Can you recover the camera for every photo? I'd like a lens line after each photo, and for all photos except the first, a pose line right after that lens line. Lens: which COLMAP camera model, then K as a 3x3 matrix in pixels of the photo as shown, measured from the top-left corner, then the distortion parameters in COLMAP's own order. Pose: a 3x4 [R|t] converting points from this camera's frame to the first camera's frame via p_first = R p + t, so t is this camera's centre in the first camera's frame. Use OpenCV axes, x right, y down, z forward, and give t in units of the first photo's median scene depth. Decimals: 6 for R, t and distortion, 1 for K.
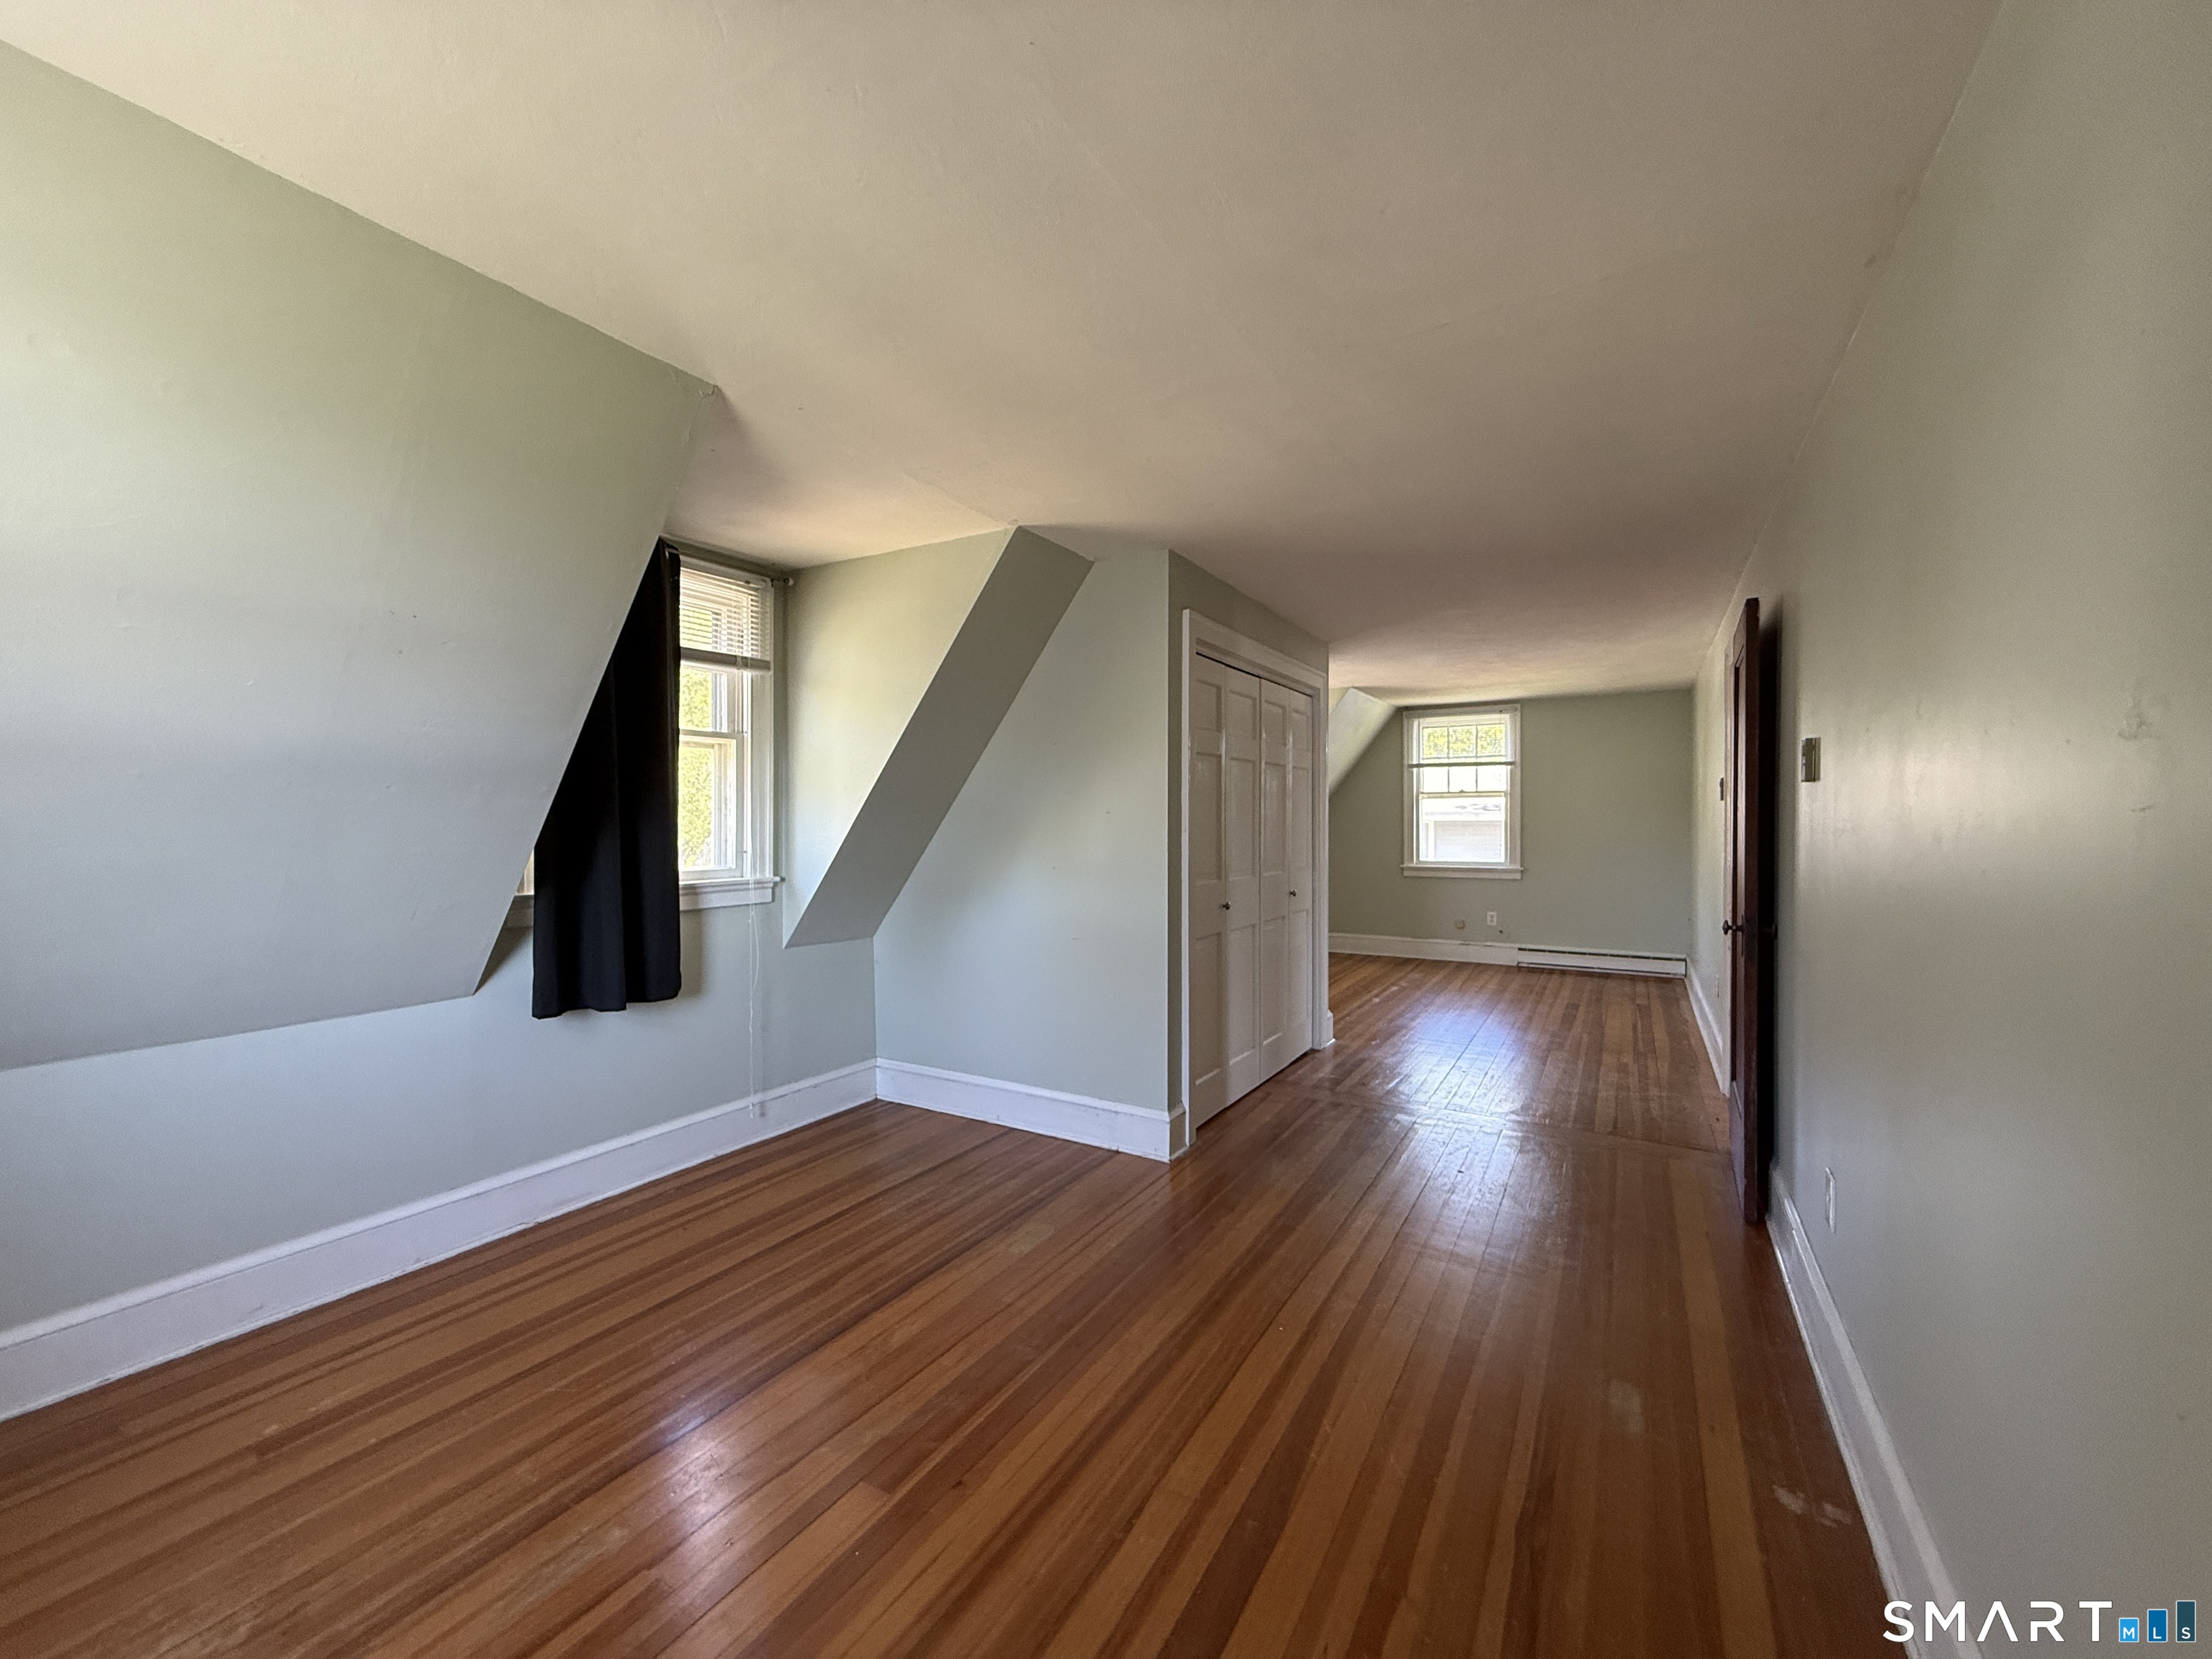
lens RADIAL K [[879.0, 0, 1113.3], [0, 879.0, 828.2], [0, 0, 1]] dist [0.000375, 0.000146]
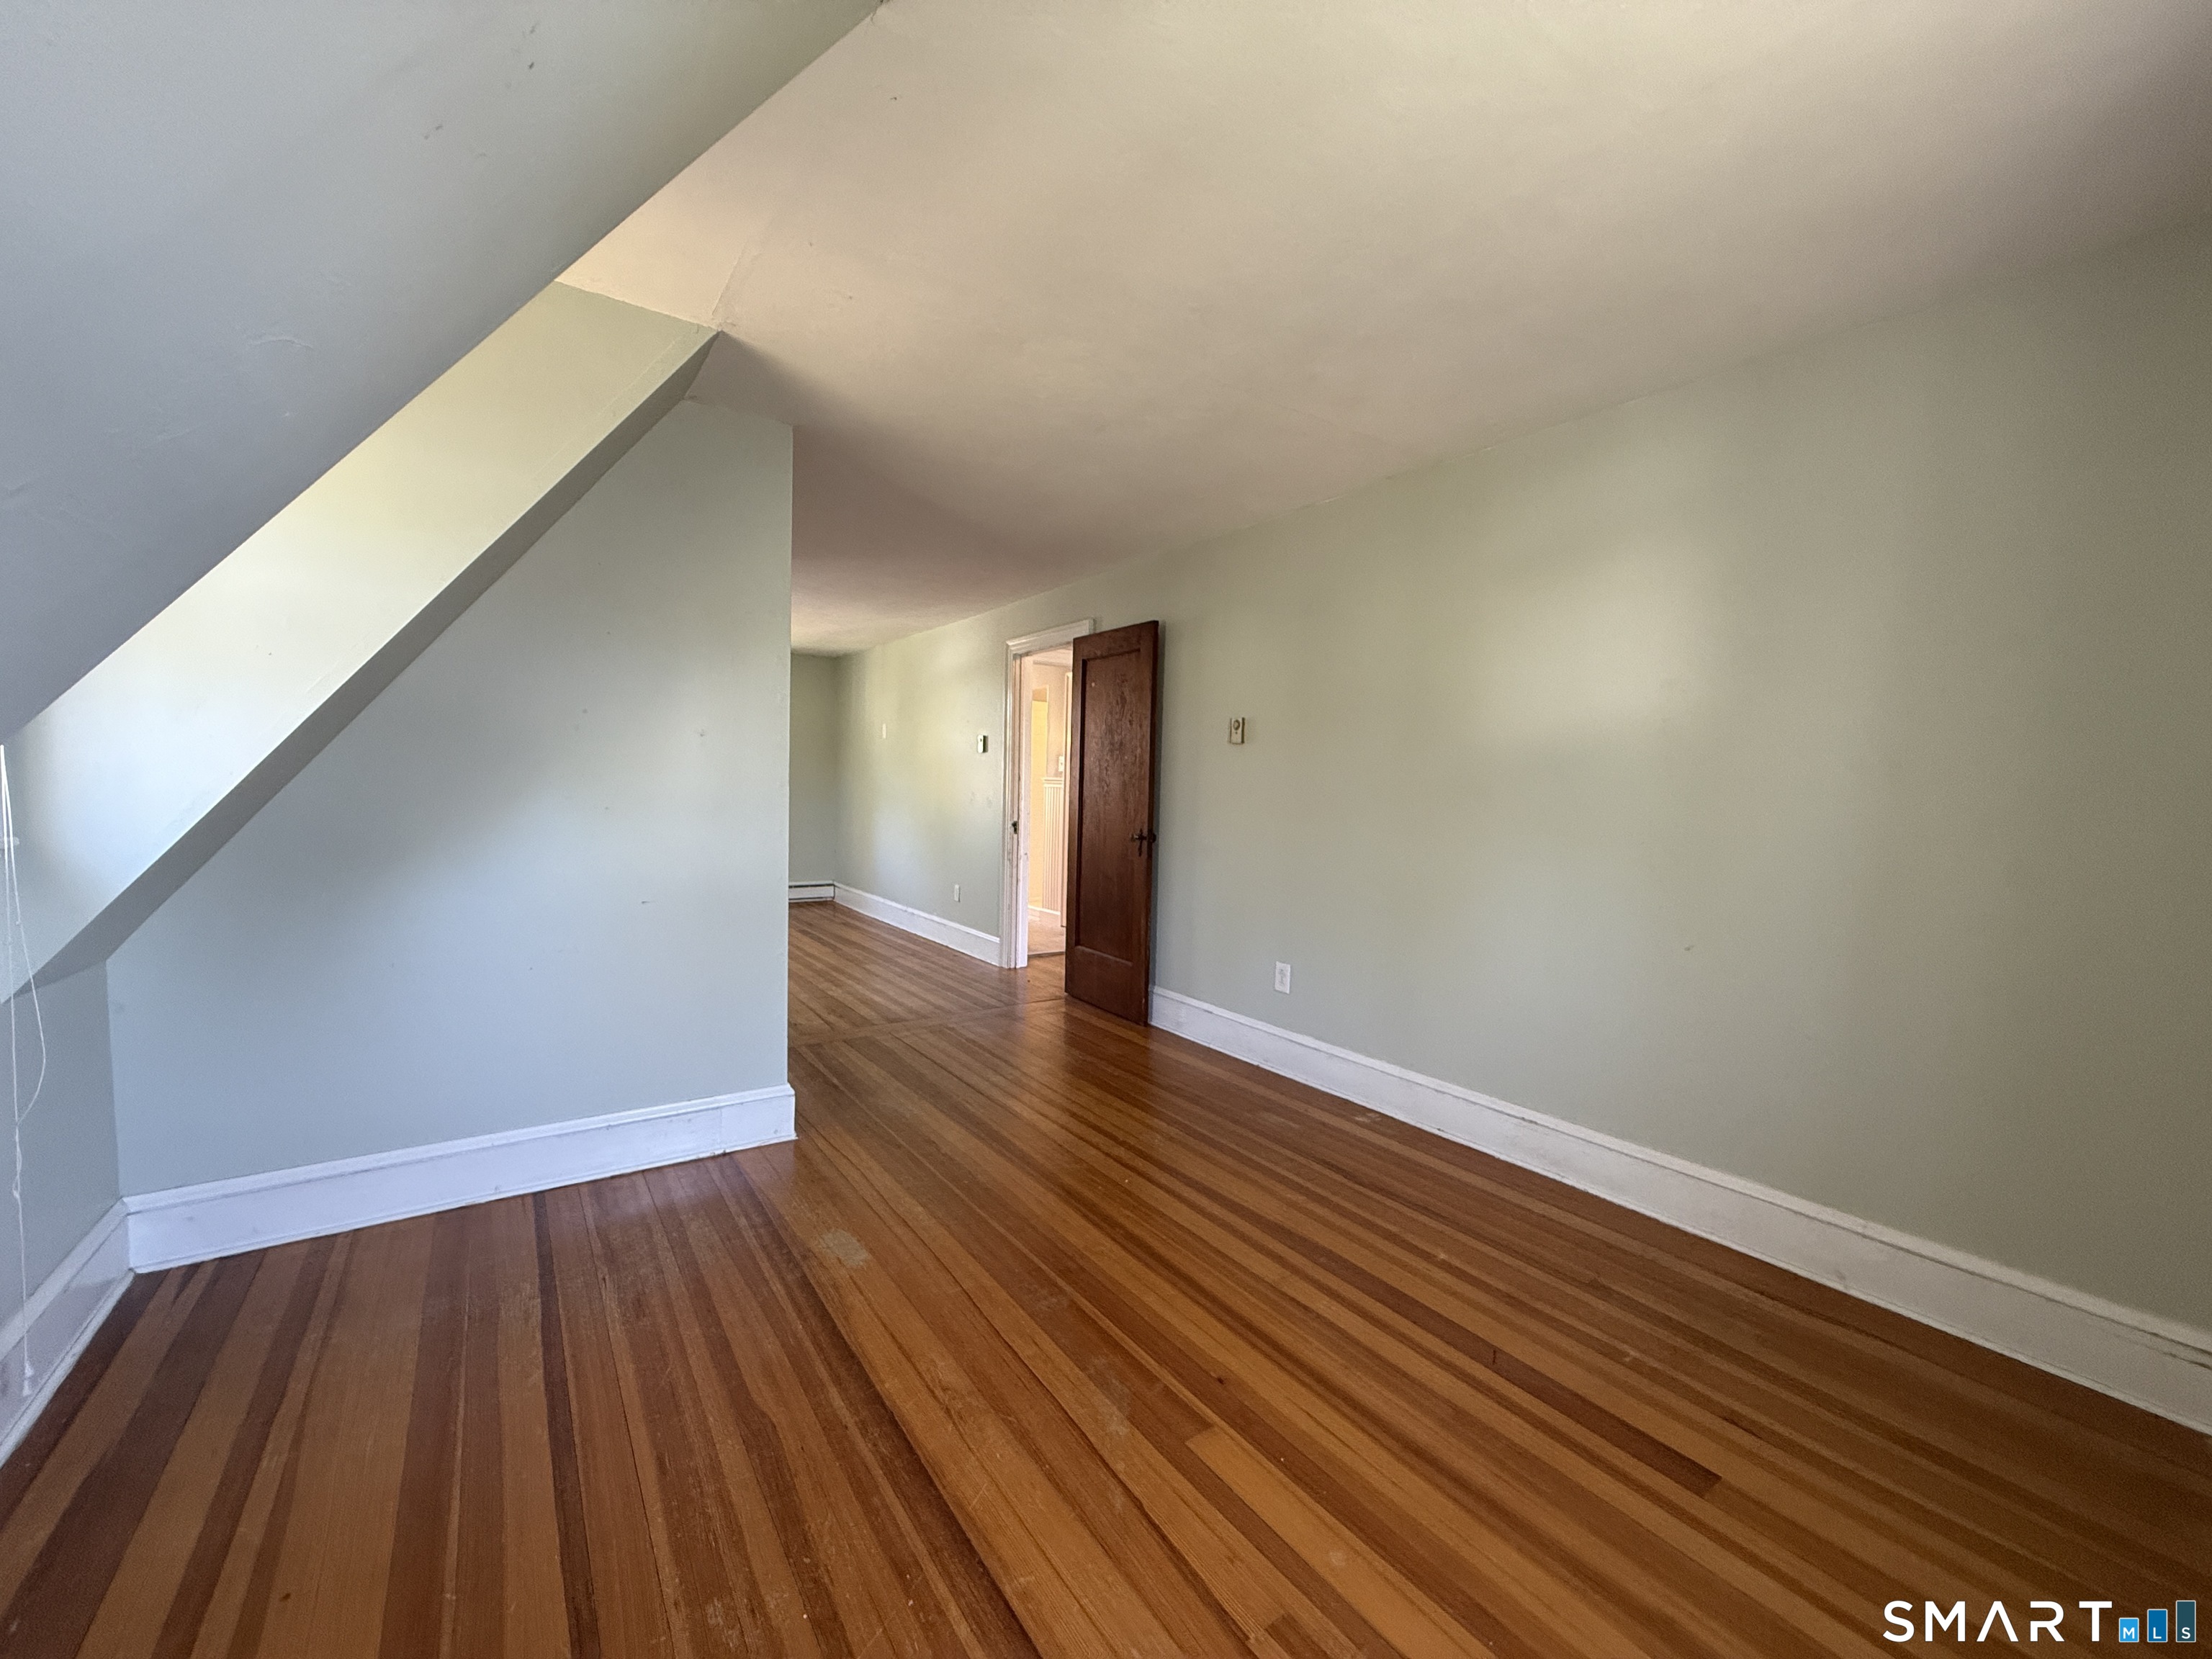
lens RADIAL K [[879.0, 0, 1104.6], [0, 879.0, 829.3], [0, 0, 1]] dist [0.000375, 0.000146]
pose [[0.418649, -0.036511, 0.907414, -0.568610], [-0.016687, 0.998714, 0.047883, 0.024736], [-0.907995, -0.035189, 0.417501, 0.353555]]
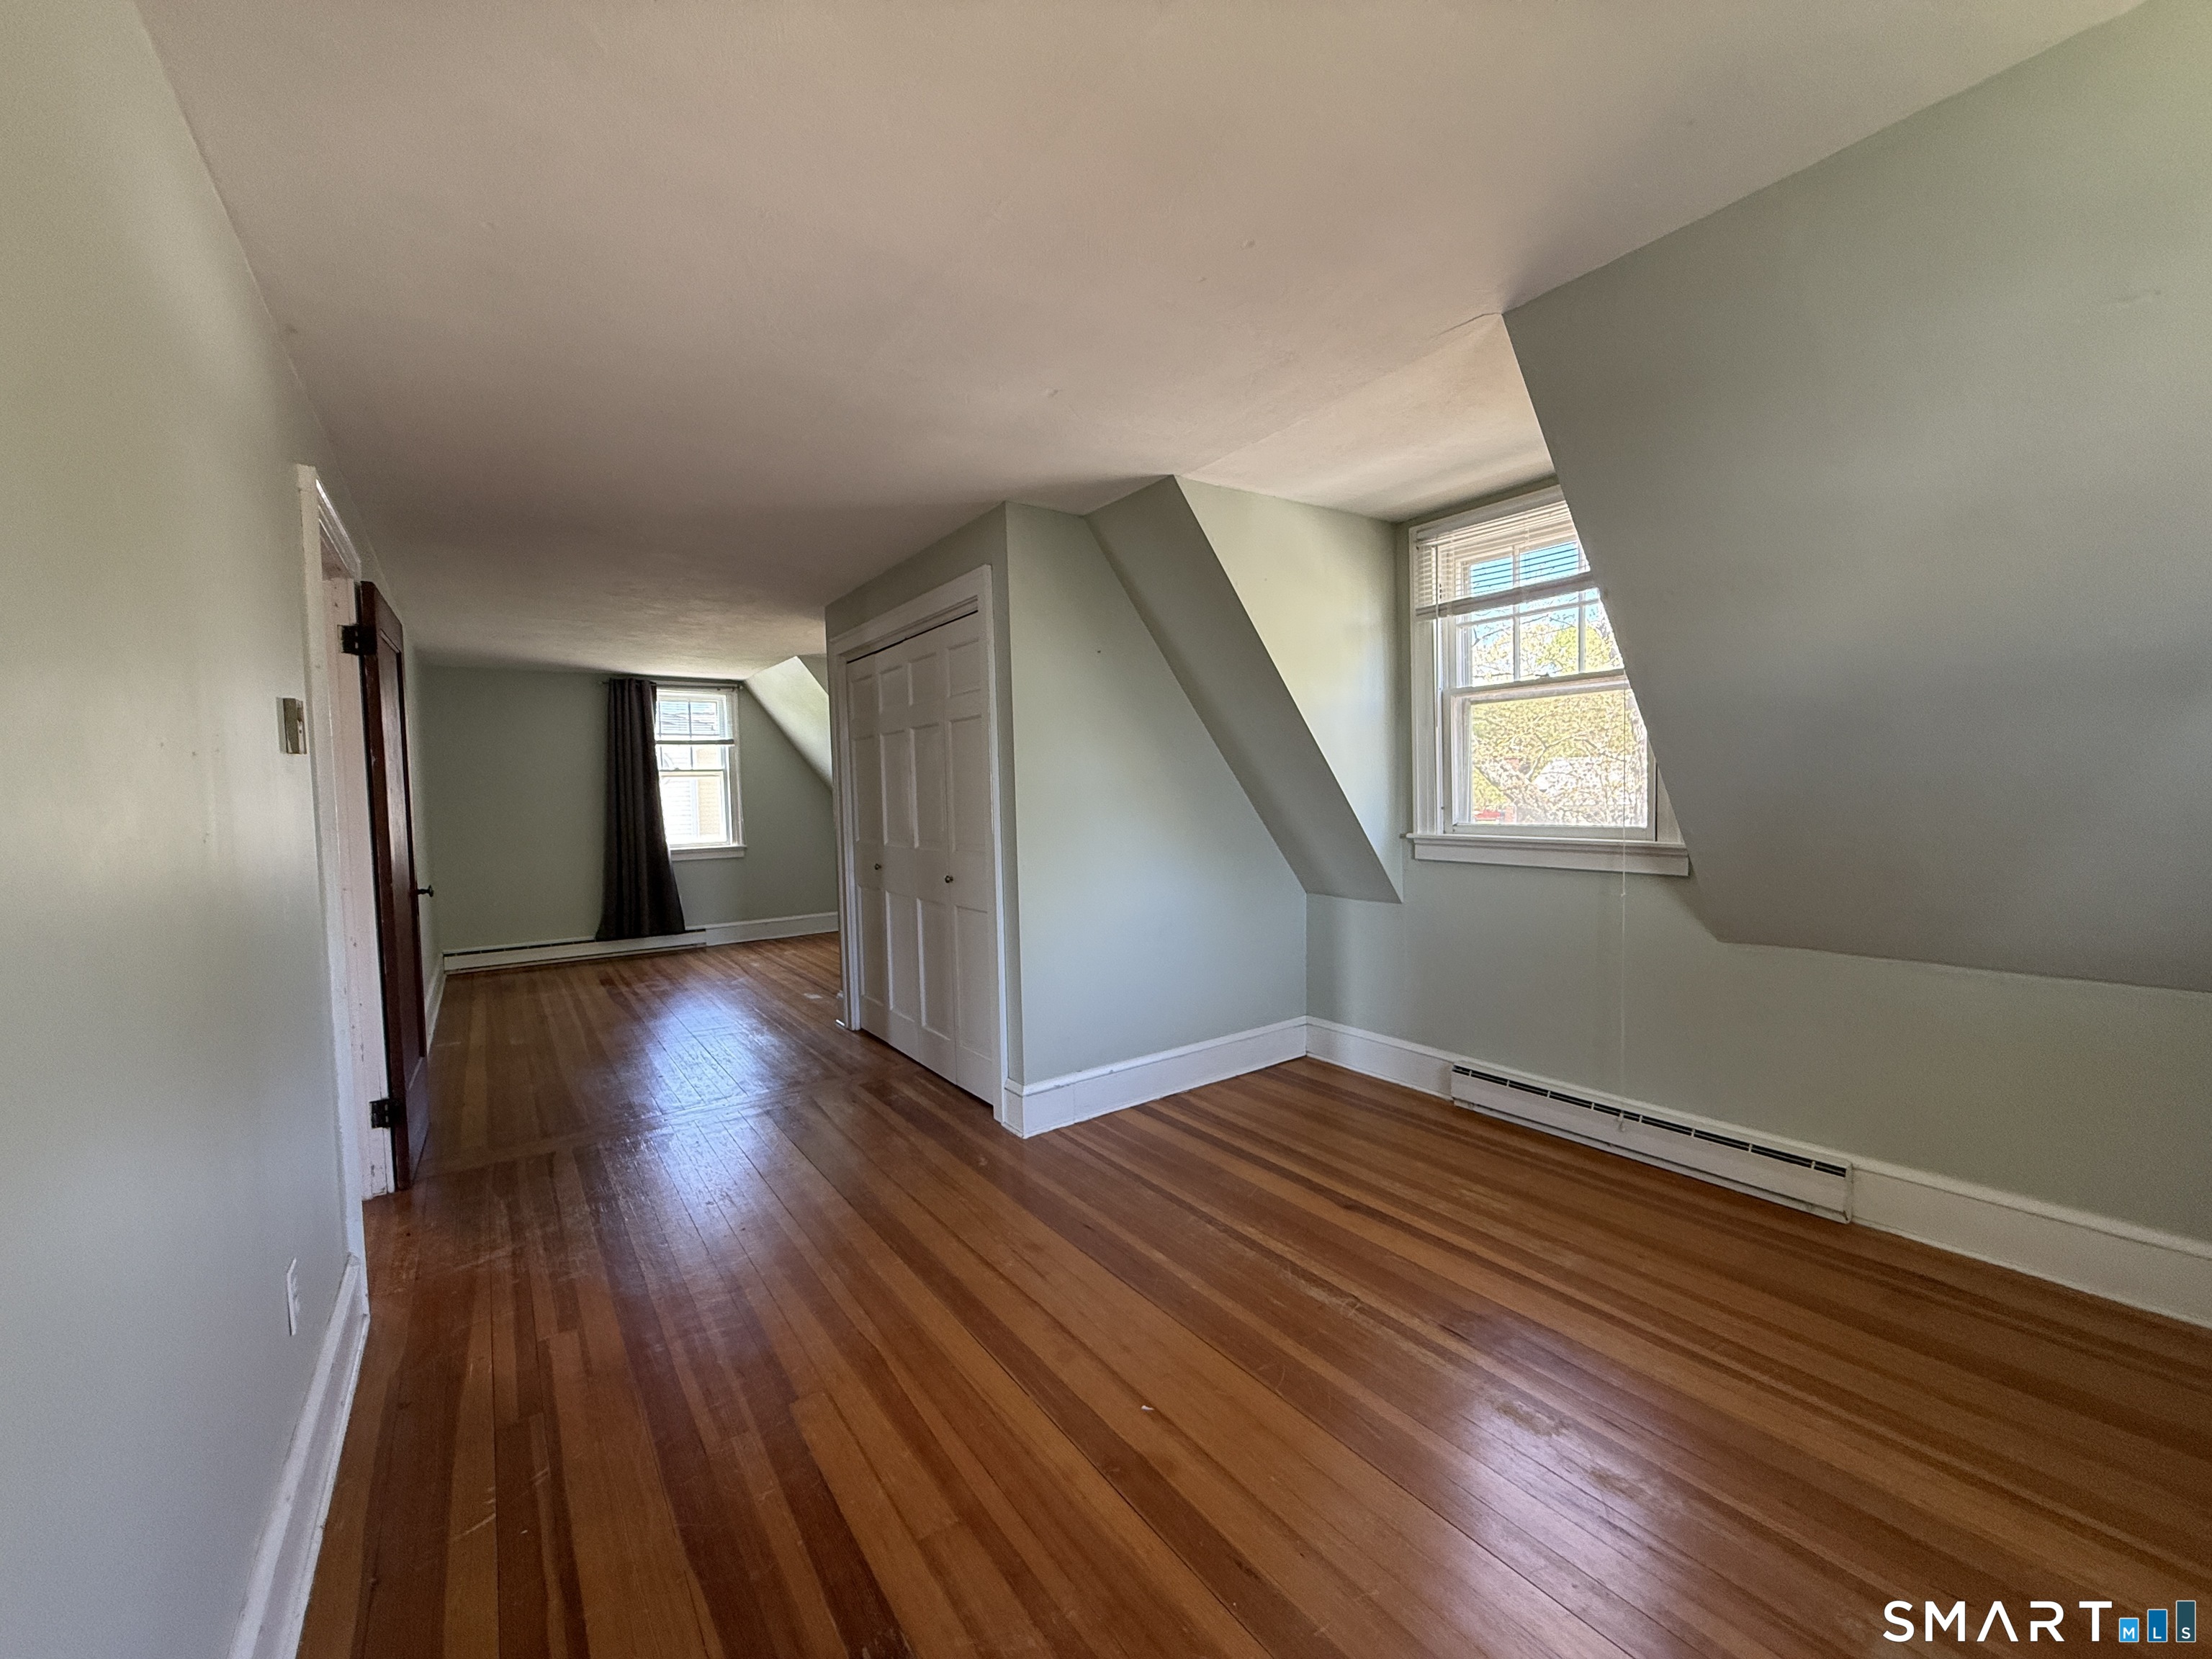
lens RADIAL K [[879.0, 0, 1097.2], [0, 879.0, 832.2], [0, 0, 1]] dist [0.000375, 0.000146]
pose [[-0.413818, 0.051062, -0.908926, 1.180474], [0.019210, 0.998693, 0.047358, -0.006567], [0.910157, 0.002137, -0.414259, 1.953233]]
